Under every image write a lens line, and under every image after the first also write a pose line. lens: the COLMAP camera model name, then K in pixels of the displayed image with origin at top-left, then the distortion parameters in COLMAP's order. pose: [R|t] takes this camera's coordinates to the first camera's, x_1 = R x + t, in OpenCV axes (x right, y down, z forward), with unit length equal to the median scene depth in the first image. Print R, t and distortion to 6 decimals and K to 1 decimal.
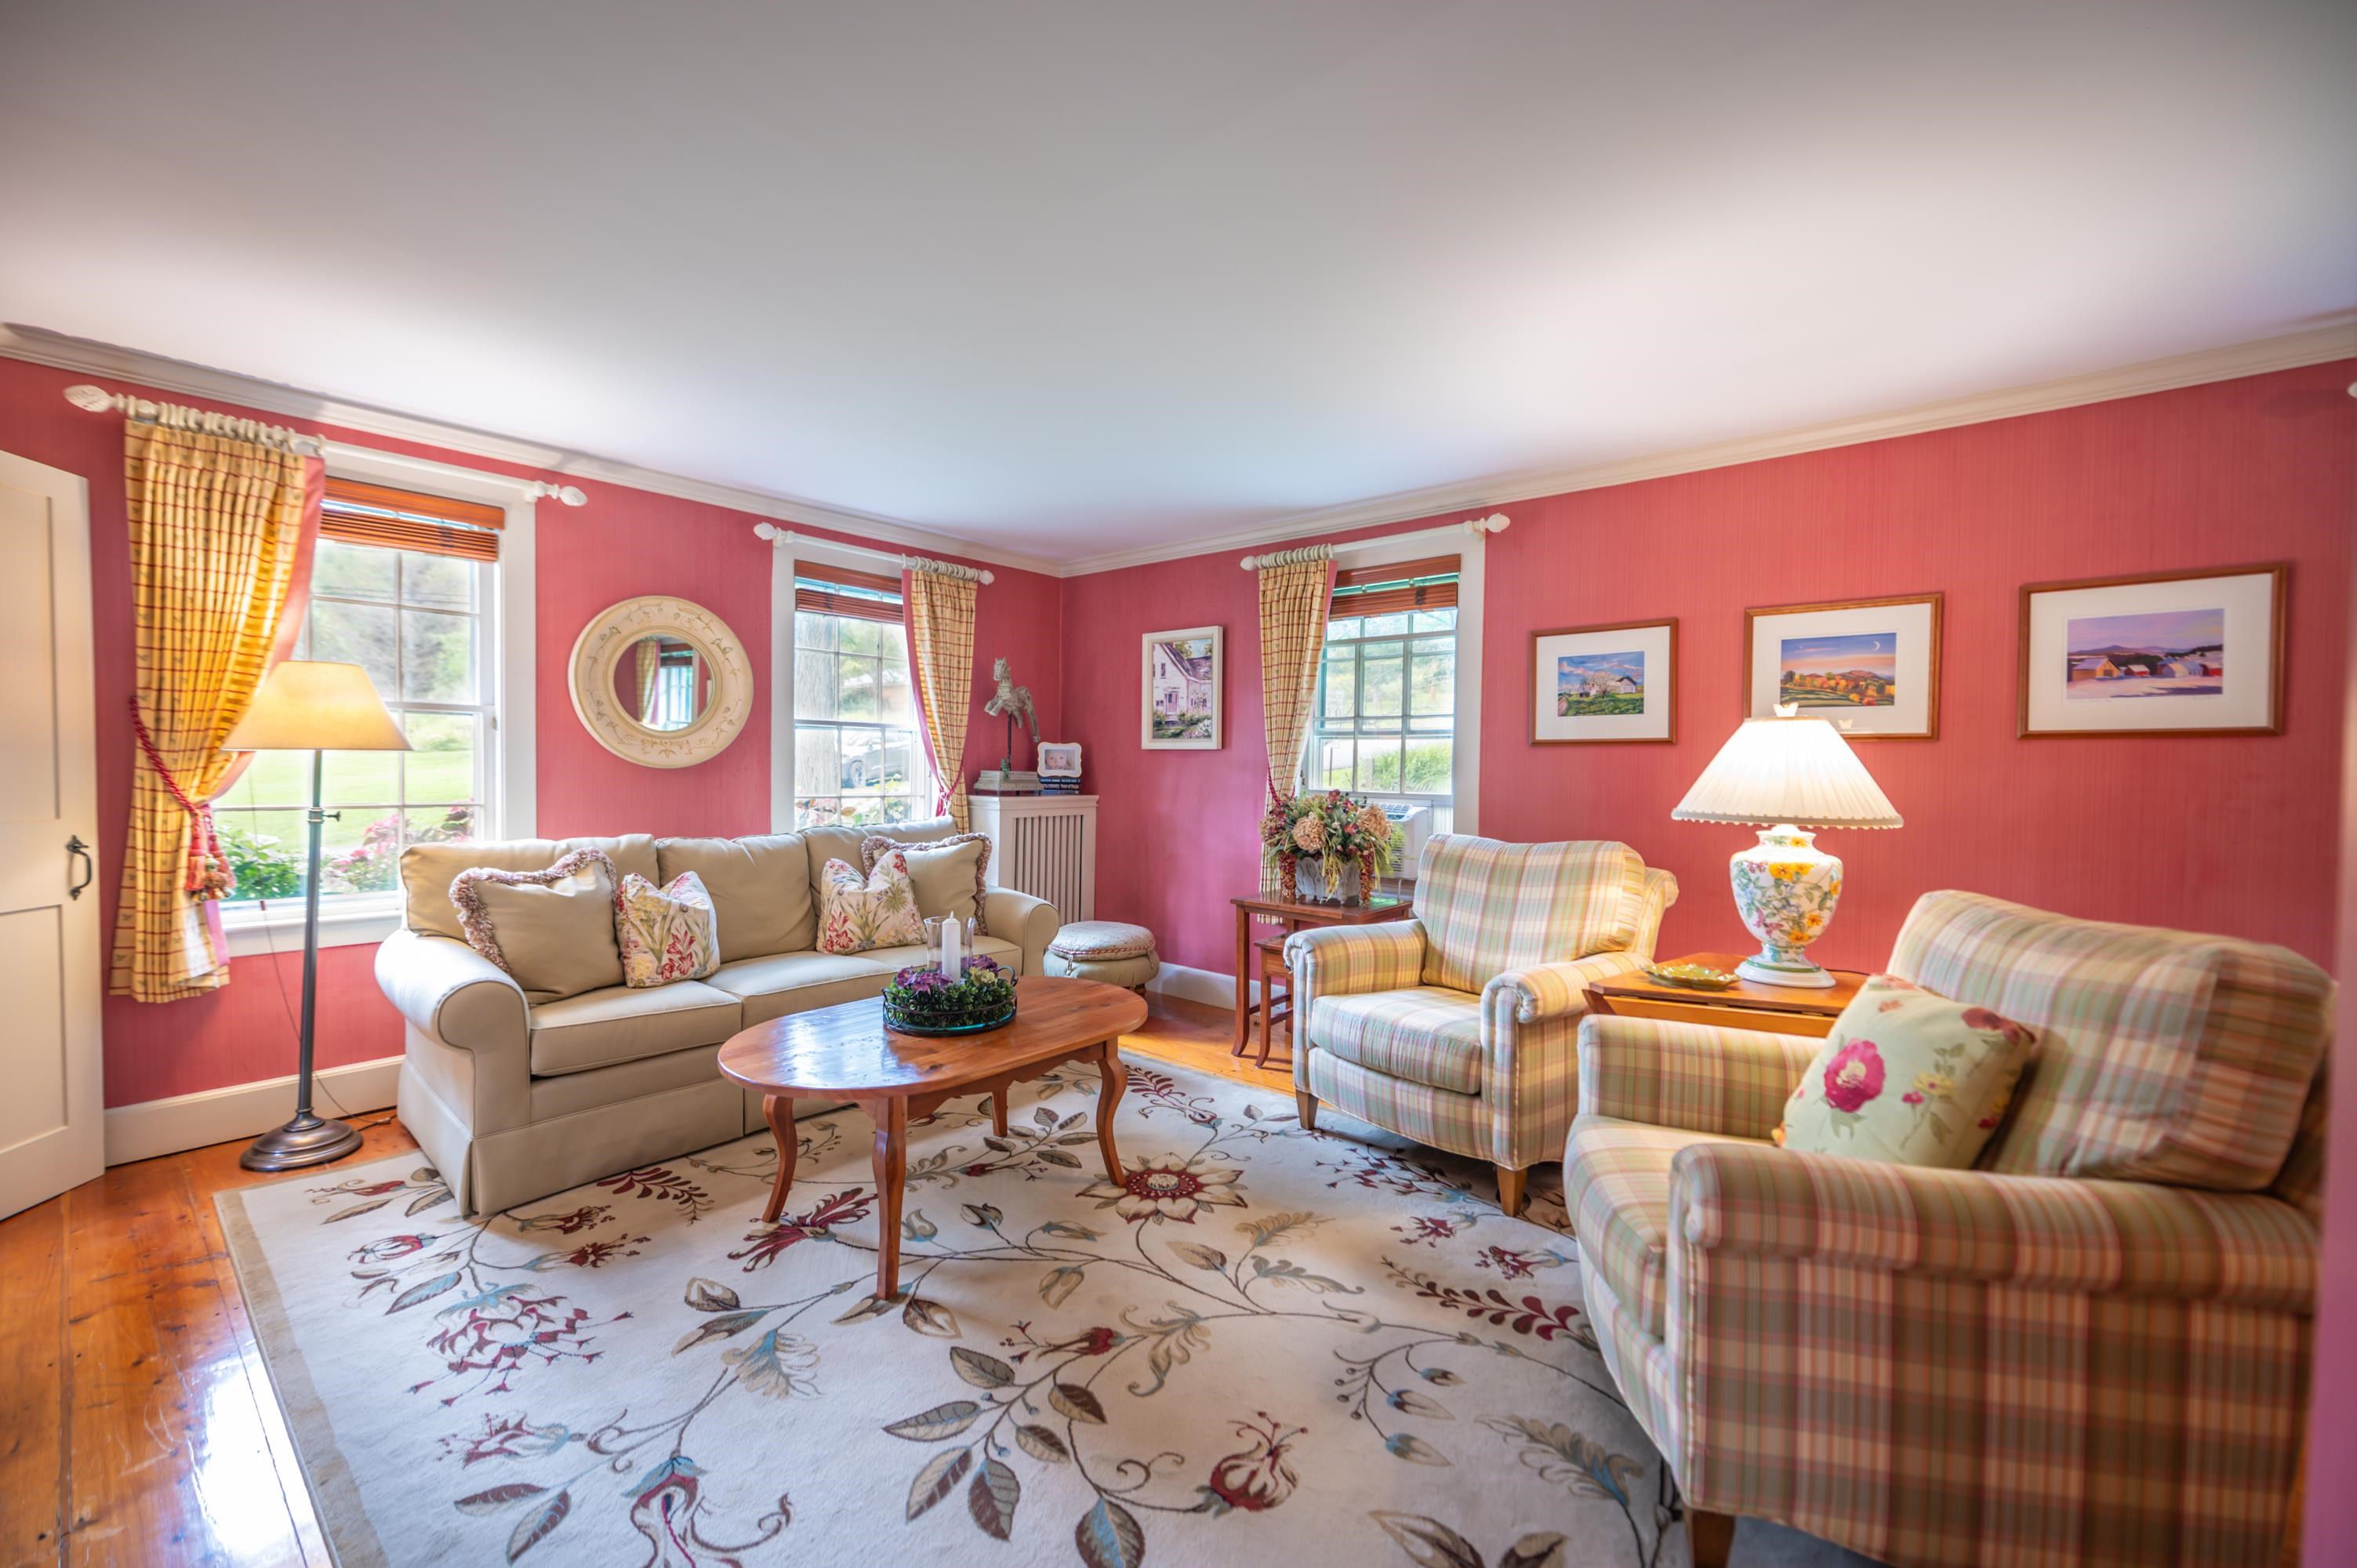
lens RADIAL K [[960.9, 0, 1178.5], [0, 960.9, 784.0], [0, 0, 1]] dist [-0.004195, -0.000034]
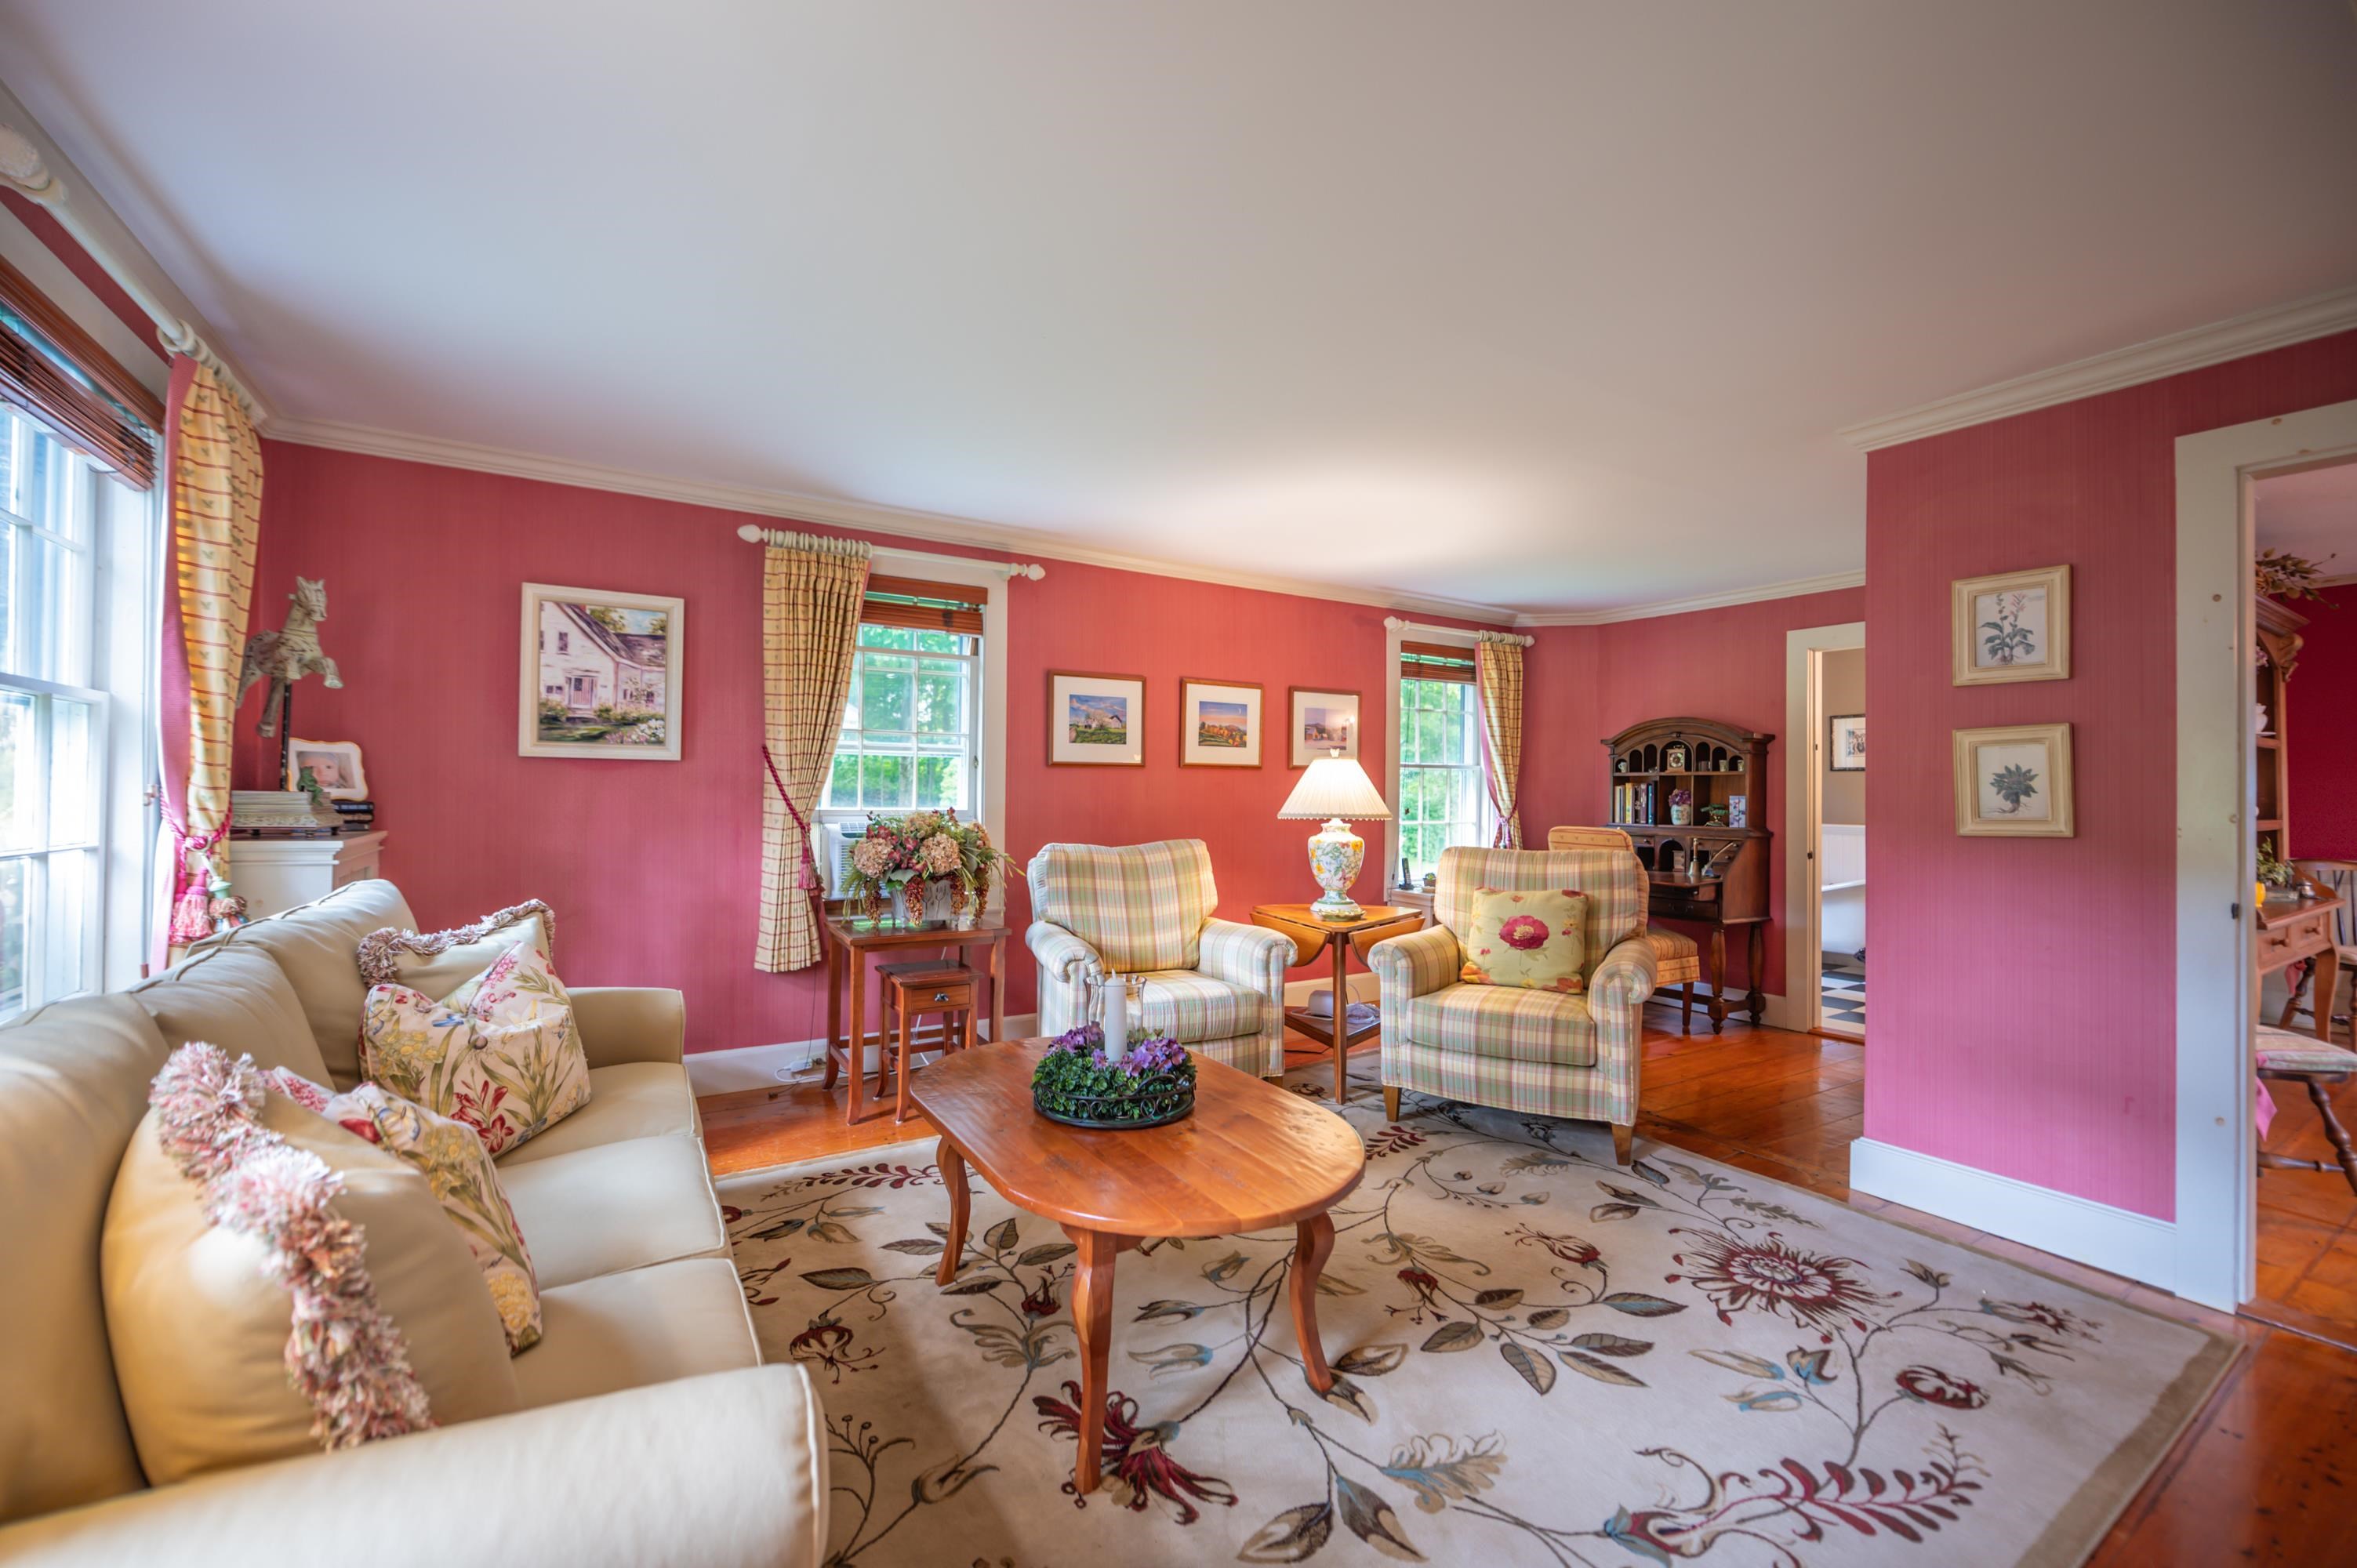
lens RADIAL K [[939.0, 0, 1173.5], [0, 939.0, 779.7], [0, 0, 1]] dist [-0.007195, -0.000512]
pose [[0.299843, 0.002058, 0.953986, -0.809964], [0.012351, 0.999905, -0.006039, -0.016881], [-0.953908, 0.013593, 0.299790, 0.596253]]
